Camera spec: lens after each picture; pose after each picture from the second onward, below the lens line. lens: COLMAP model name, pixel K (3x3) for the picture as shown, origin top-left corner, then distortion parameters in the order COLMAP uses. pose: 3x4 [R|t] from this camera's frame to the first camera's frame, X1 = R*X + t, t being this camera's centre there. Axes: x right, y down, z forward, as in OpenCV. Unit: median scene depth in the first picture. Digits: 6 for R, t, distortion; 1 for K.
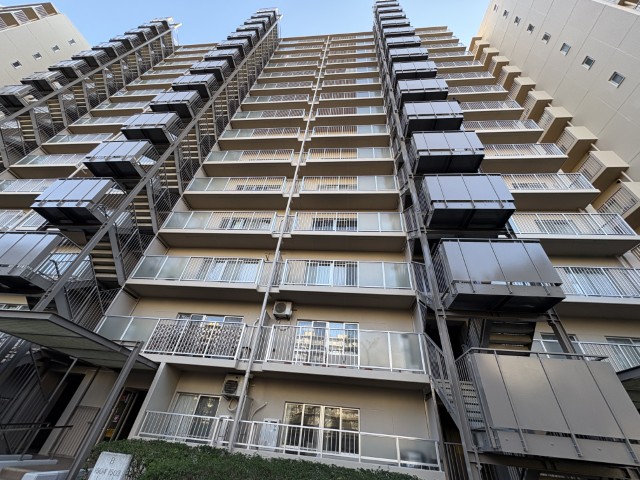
lens RADIAL K [[255.7, 0, 320.7], [0, 255.7, 239.1], [0, 0, 1]] dist [0.000467, -0.000124]
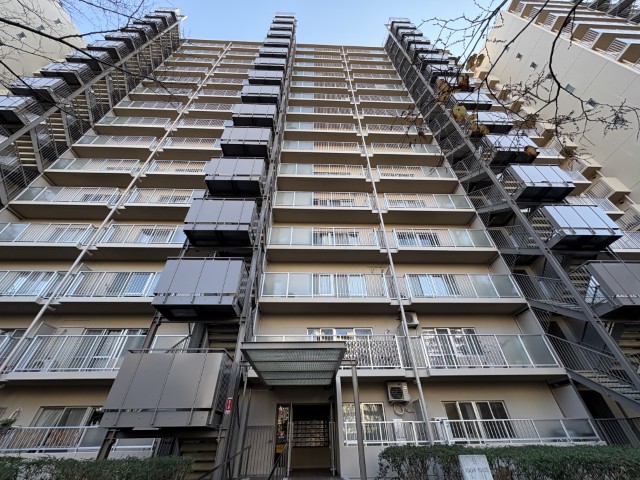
lens RADIAL K [[255.7, 0, 320.7], [0, 255.7, 239.1], [0, 0, 1]] dist [0.000467, -0.000124]
pose [[0.988039, -0.007053, 0.154042, -0.726477], [0.005905, 0.999951, 0.007908, -0.089058], [-0.154090, -0.006903, 0.988033, -0.038858]]
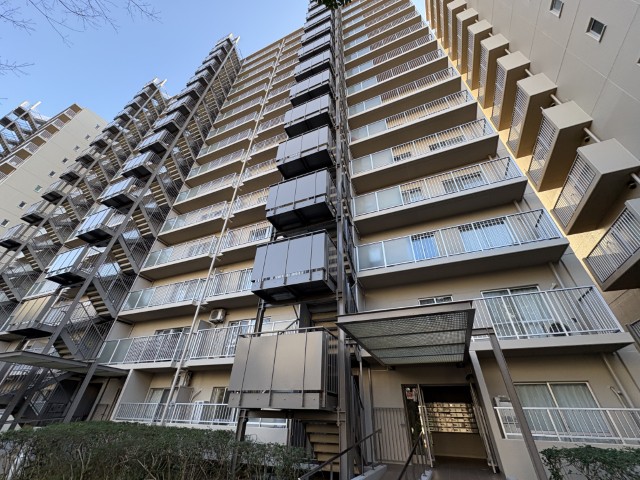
lens RADIAL K [[255.7, 0, 320.7], [0, 255.7, 239.1], [0, 0, 1]] dist [0.000467, -0.000124]
pose [[0.946255, -0.233447, -0.223840, -0.697075], [0.243358, 0.969781, 0.017363, -0.011352], [0.213023, -0.070903, 0.974471, 0.081690]]
